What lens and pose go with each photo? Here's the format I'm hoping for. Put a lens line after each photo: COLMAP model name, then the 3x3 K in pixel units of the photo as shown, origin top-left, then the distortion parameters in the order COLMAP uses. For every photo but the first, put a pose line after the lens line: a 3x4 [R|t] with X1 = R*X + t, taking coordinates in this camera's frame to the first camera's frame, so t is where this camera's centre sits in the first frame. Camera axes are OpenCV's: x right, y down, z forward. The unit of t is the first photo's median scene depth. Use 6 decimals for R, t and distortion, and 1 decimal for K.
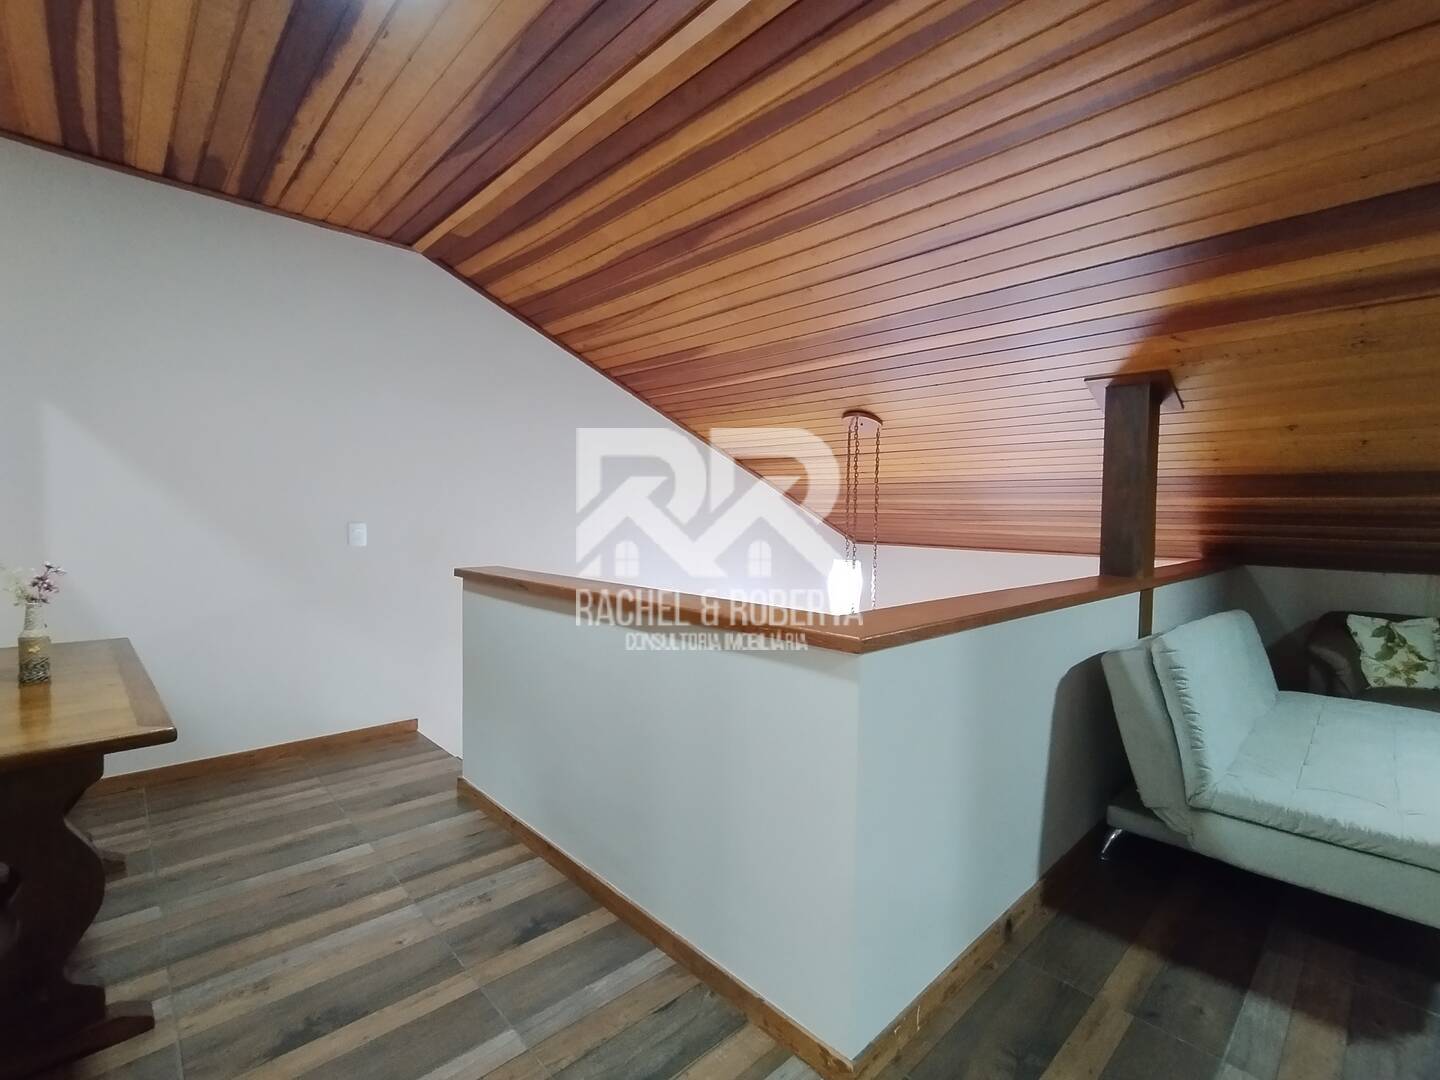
lens RADIAL K [[661.1, 0, 721.6], [0, 661.1, 540.8], [0, 0, 1]] dist [0.001040, 0.002614]
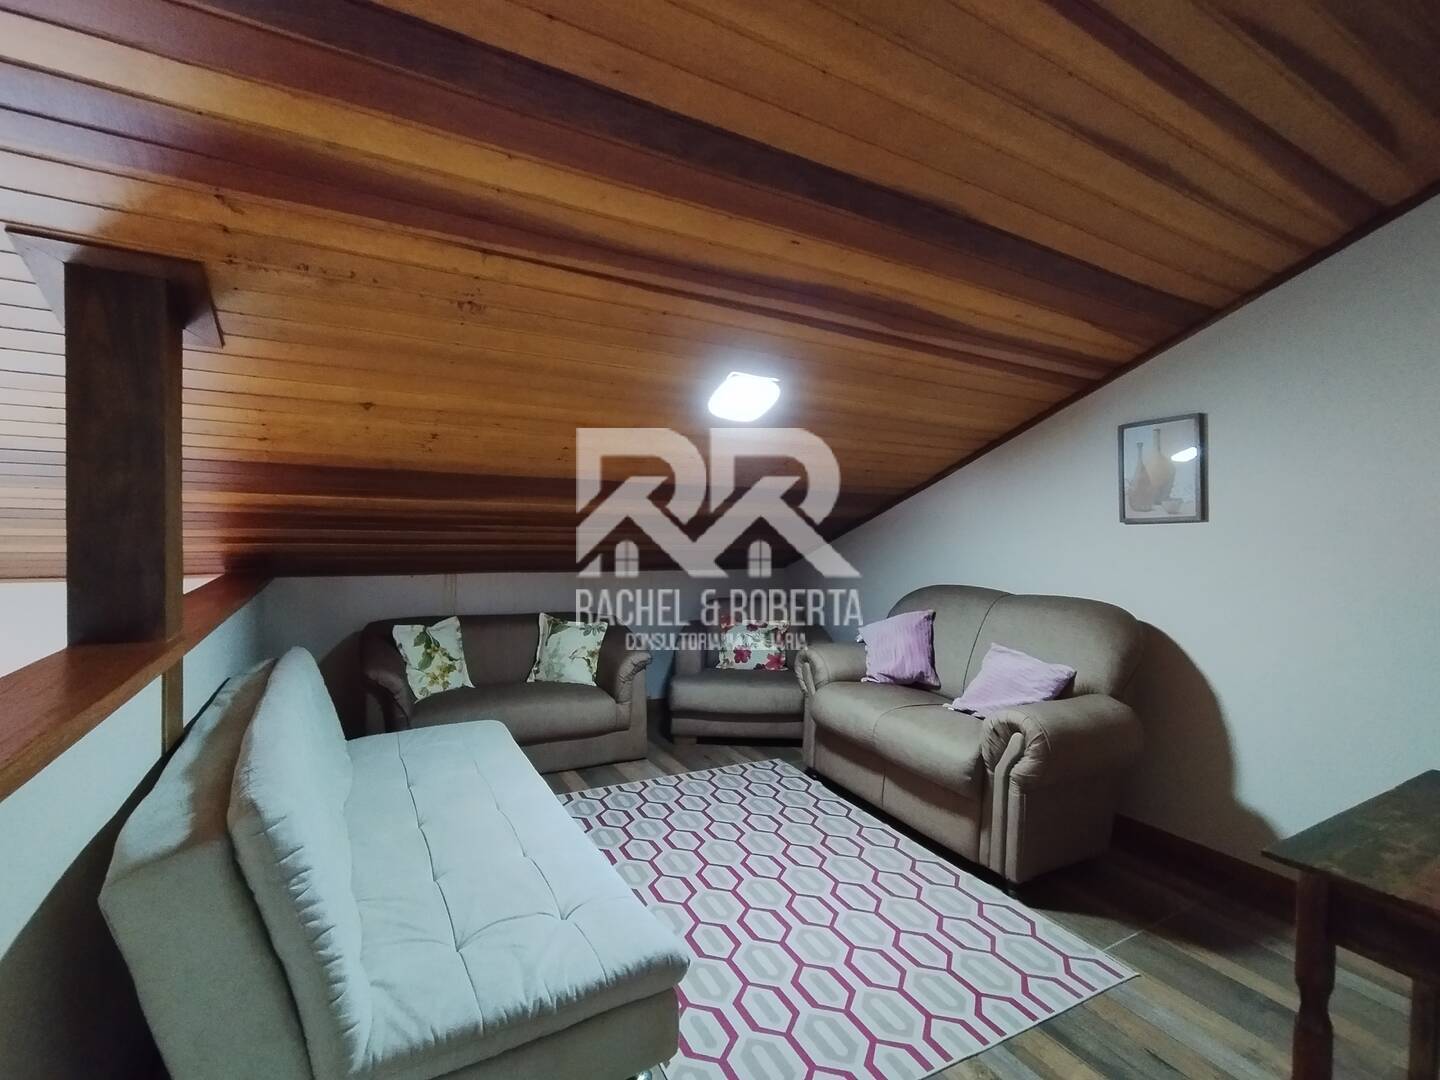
lens RADIAL K [[661.1, 0, 728.1], [0, 661.1, 541.4], [0, 0, 1]] dist [0.001040, 0.002614]
pose [[0.243645, -0.033292, 0.969293, 0.188613], [0.022612, 0.999334, 0.028640, -0.024171], [-0.969601, 0.014940, 0.244235, 0.355080]]
